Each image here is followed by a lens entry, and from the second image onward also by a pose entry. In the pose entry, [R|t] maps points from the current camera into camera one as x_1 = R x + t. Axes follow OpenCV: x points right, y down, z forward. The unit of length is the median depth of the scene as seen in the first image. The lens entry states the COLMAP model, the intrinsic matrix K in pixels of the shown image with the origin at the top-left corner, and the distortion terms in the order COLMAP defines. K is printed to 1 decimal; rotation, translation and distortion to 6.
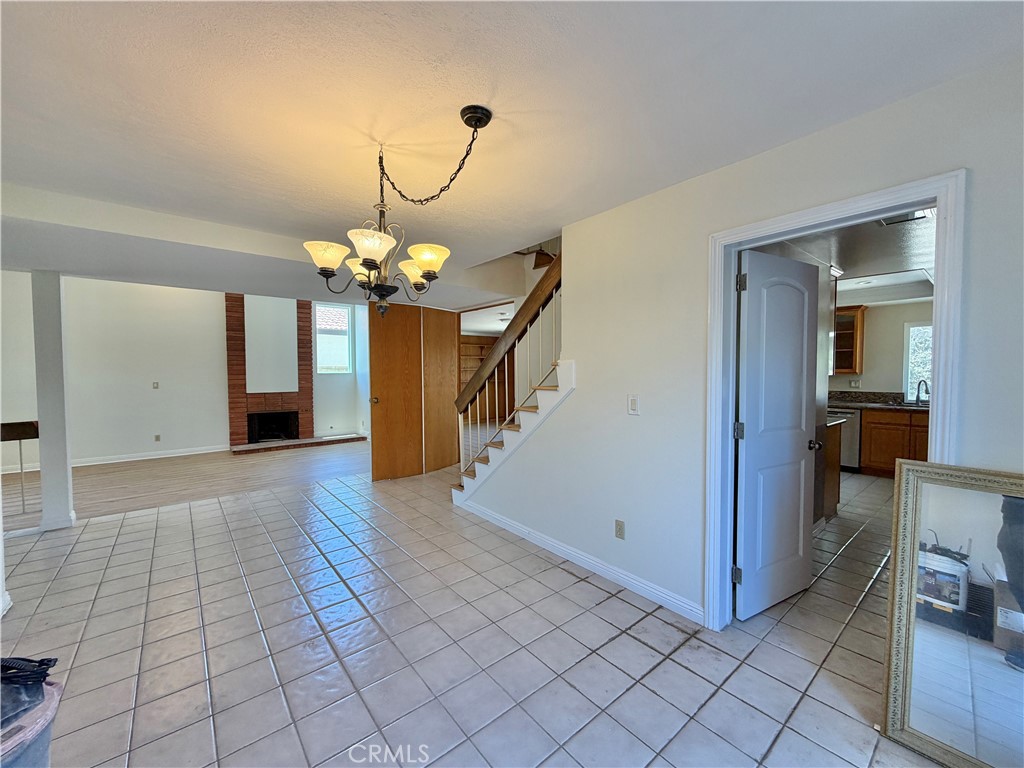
lens RADIAL K [[407.7, 0, 507.9], [0, 407.7, 385.8], [0, 0, 1]] dist [-0.003405, -0.000389]
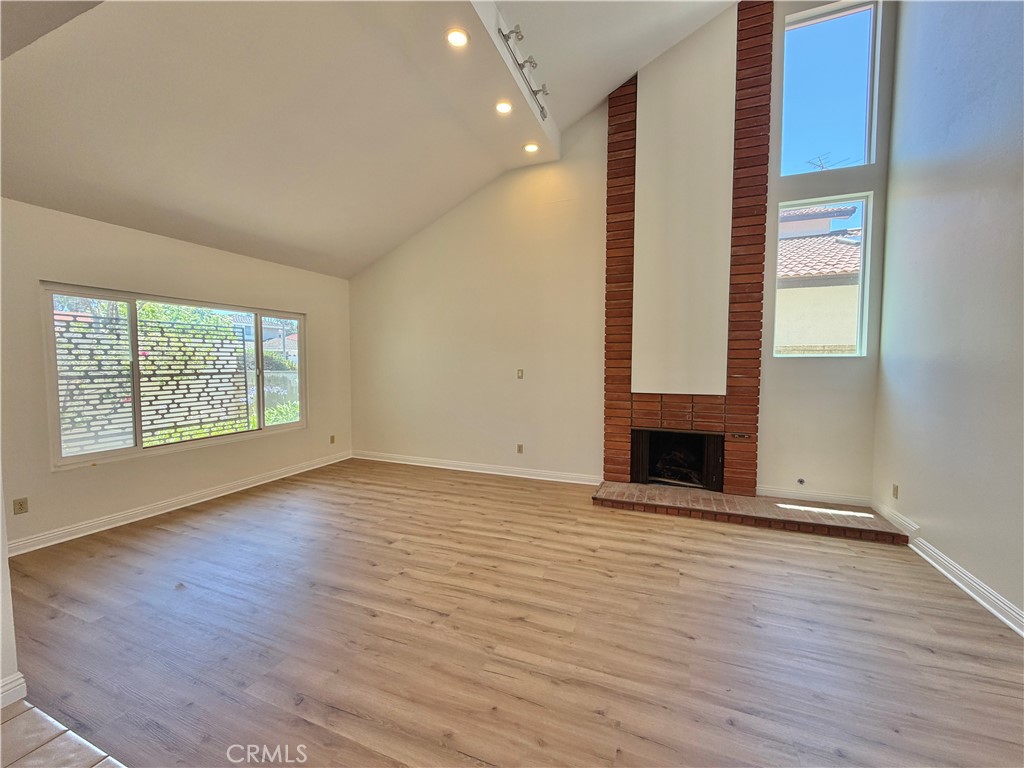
lens RADIAL K [[407.7, 0, 511.0], [0, 407.7, 383.4], [0, 0, 1]] dist [-0.003405, -0.000389]
pose [[0.475322, 0.047830, -0.878511, -0.228151], [-0.032583, 0.998793, 0.036749, -0.009051], [0.879208, 0.011157, 0.476307, 0.581787]]
